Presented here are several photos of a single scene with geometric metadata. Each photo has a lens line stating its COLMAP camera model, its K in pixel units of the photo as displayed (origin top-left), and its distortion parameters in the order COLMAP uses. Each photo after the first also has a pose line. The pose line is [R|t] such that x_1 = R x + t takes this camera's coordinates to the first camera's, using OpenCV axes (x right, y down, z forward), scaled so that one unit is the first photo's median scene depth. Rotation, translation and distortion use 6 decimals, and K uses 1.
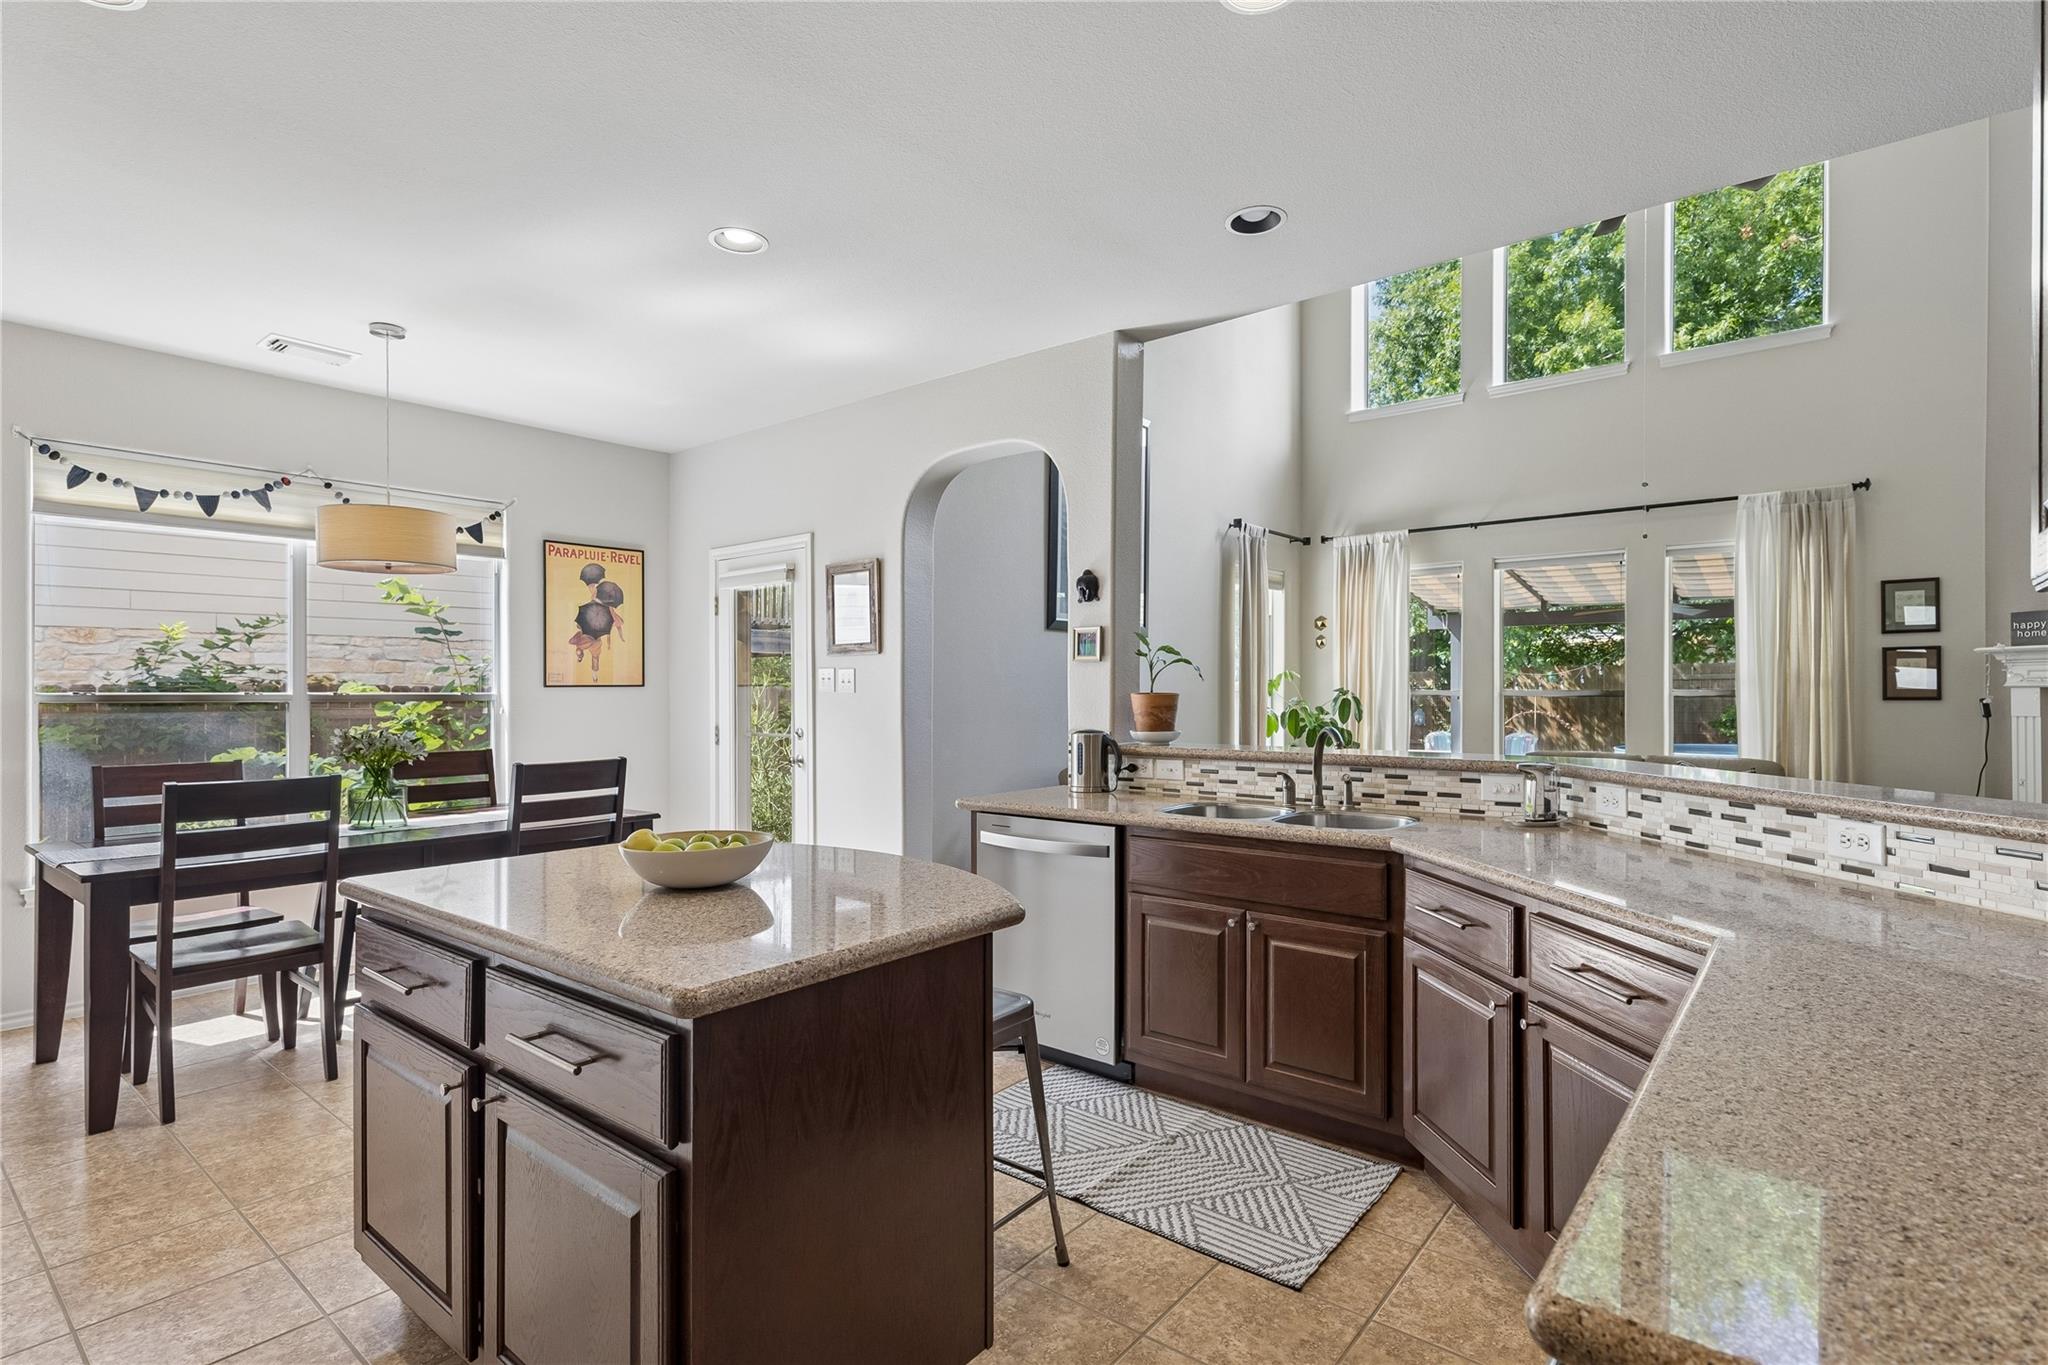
lens RADIAL K [[979.4, 0, 1037.4], [0, 979.4, 693.4], [0, 0, 1]] dist [0.014253, -0.003511]
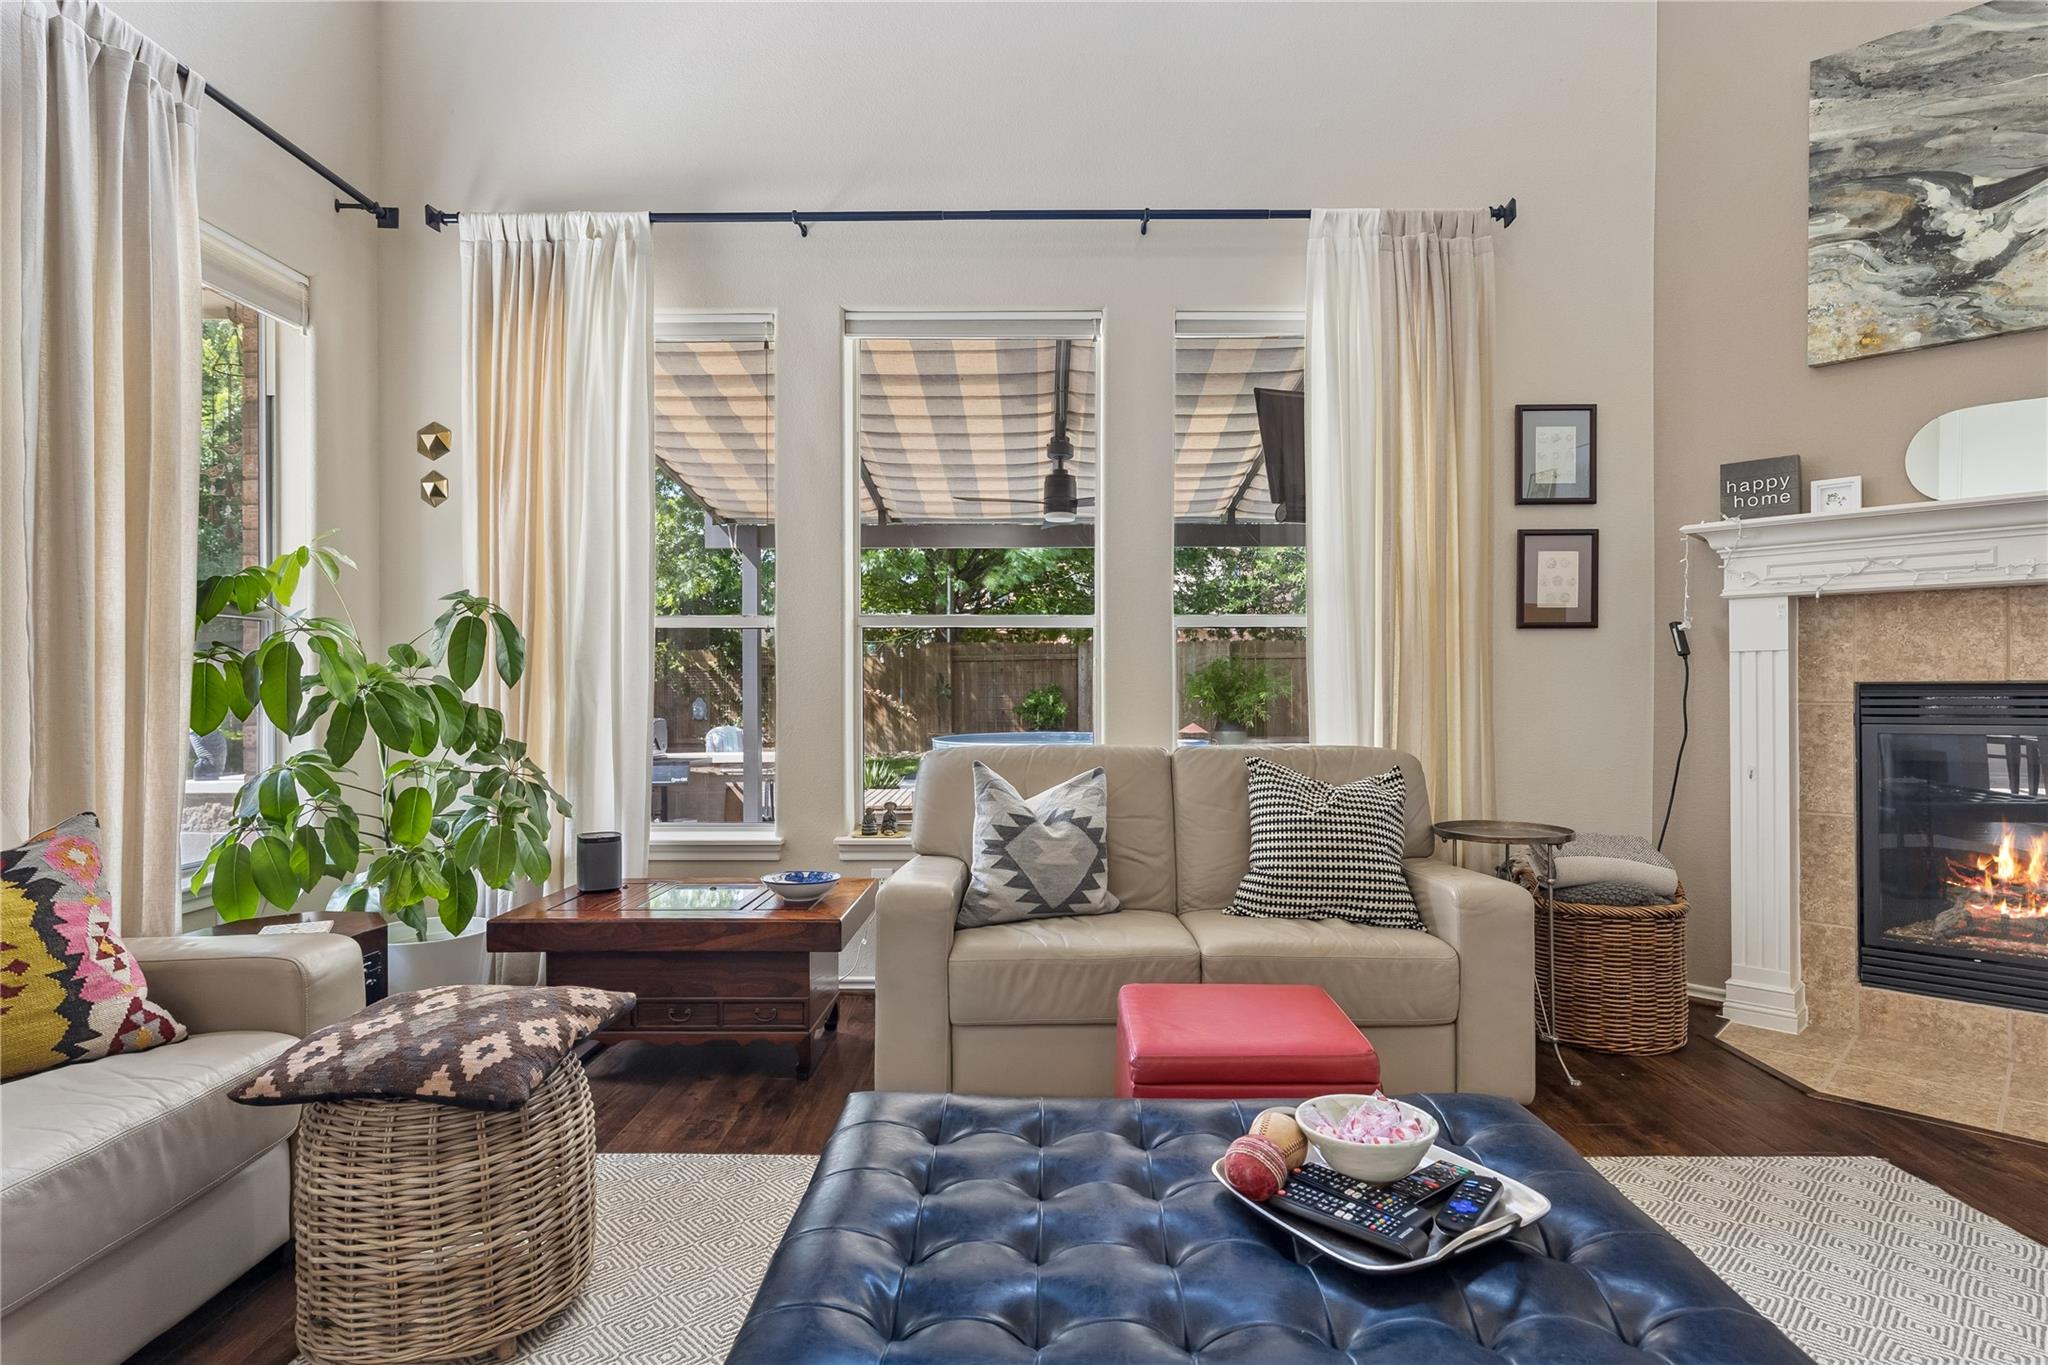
lens RADIAL K [[1047.2, 0, 1033.2], [0, 1047.2, 689.6], [0, 0, 1]] dist [0.005221, -0.003088]
pose [[0.788888, -0.000149, 0.614537, 0.339937], [0.001448, 0.999998, -0.001616, 0.045090], [-0.614535, 0.002164, 0.788887, 0.806614]]
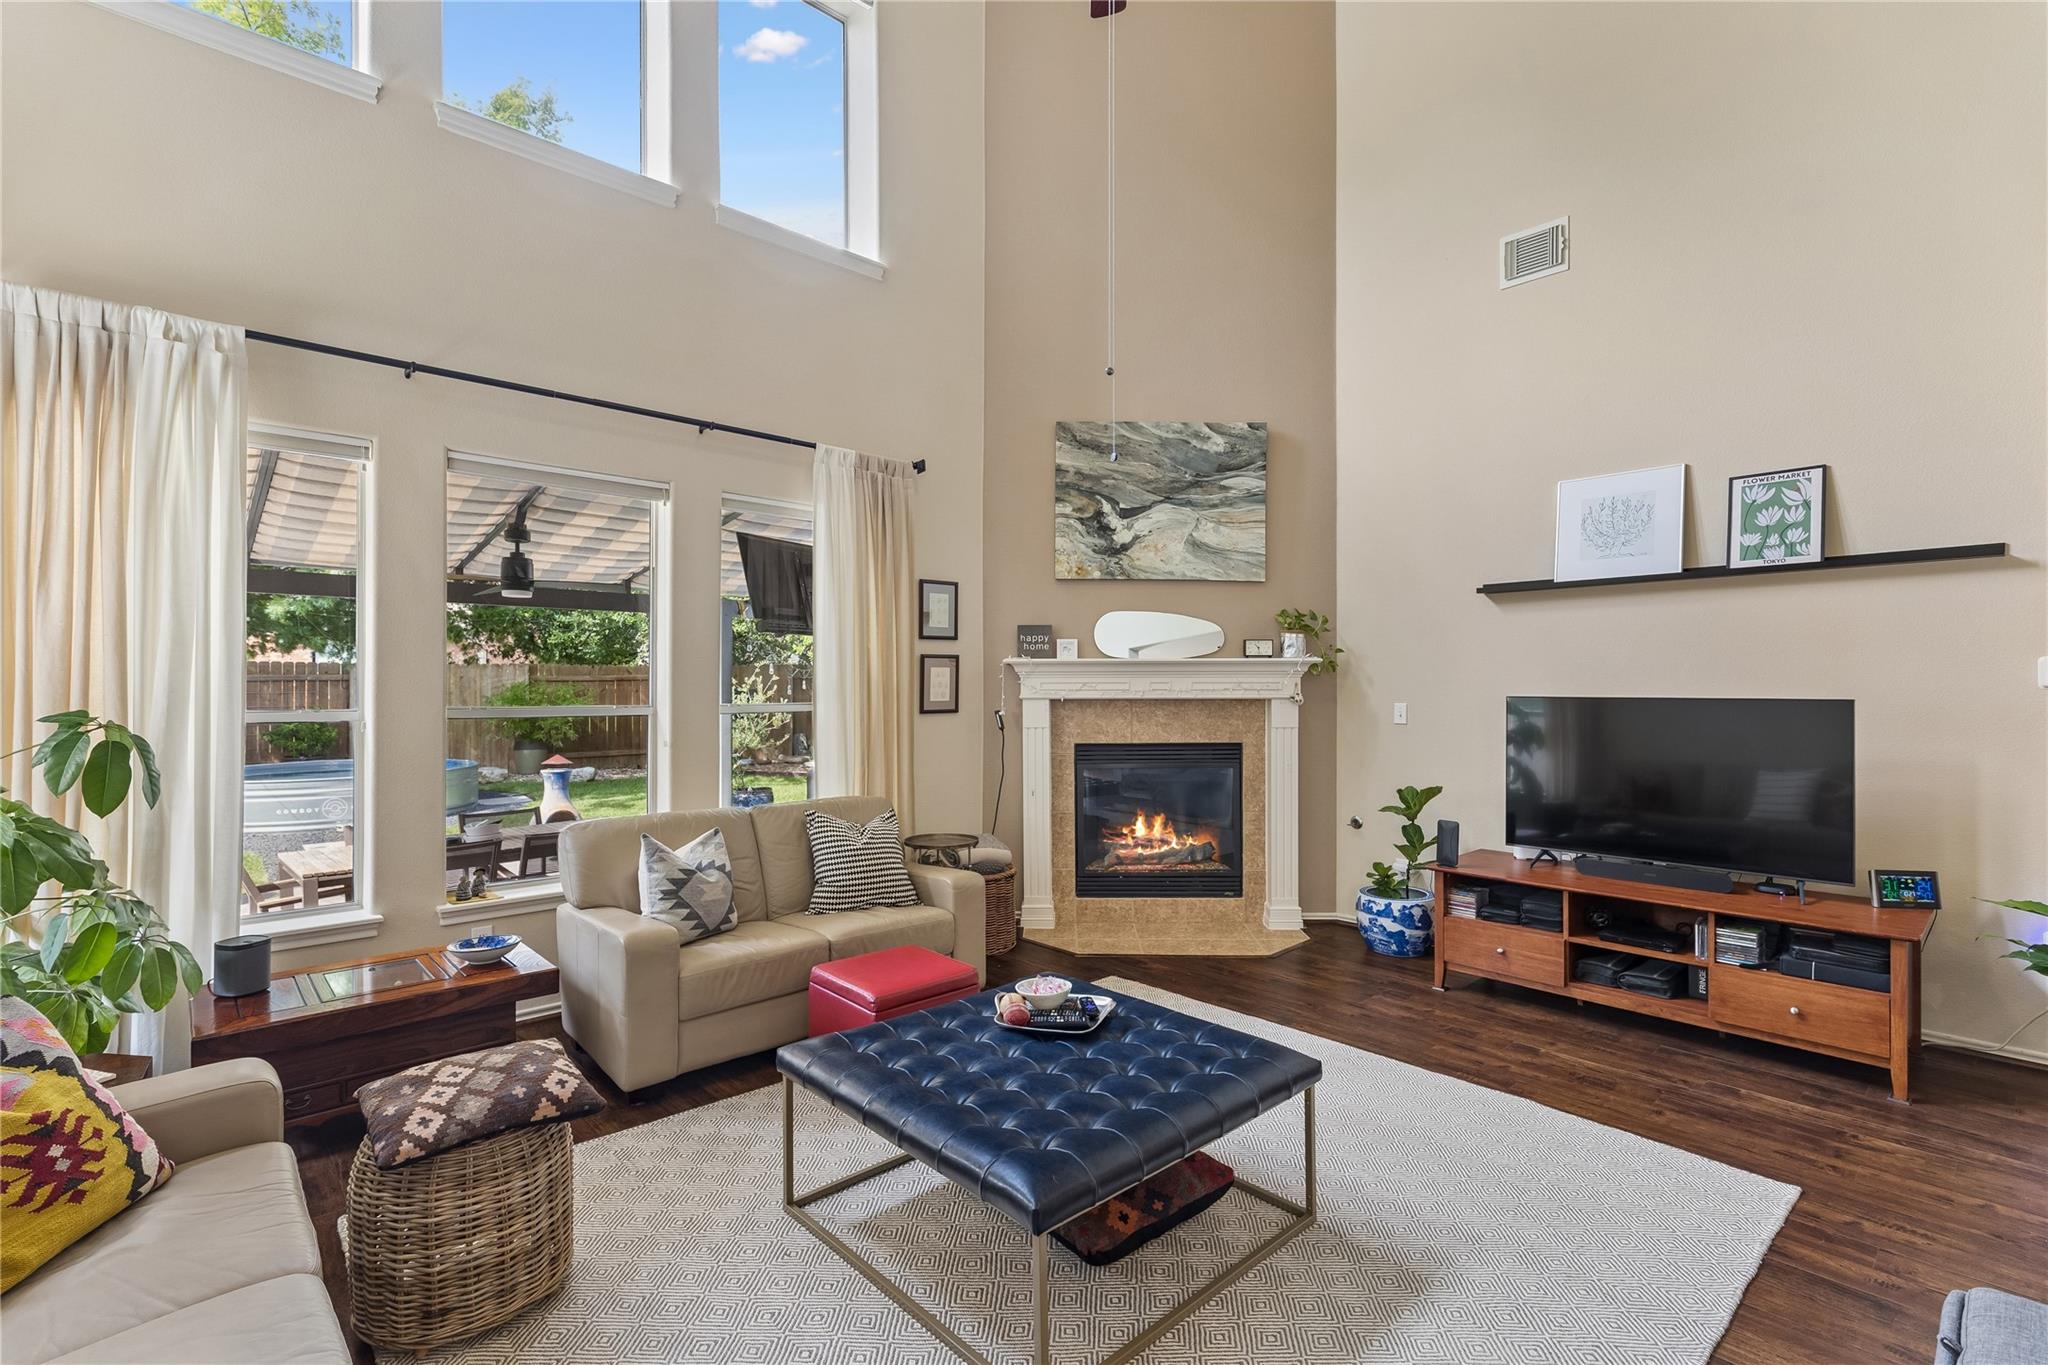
lens RADIAL K [[936.9, 0, 1029.7], [0, 936.9, 680.8], [0, 0, 1]] dist [0.007679, -0.001100]
pose [[0.154114, 0.008430, 0.988017, 0.048259], [0.003772, 0.999951, -0.009121, -0.016838], [-0.988046, 0.005132, 0.154074, 0.874791]]
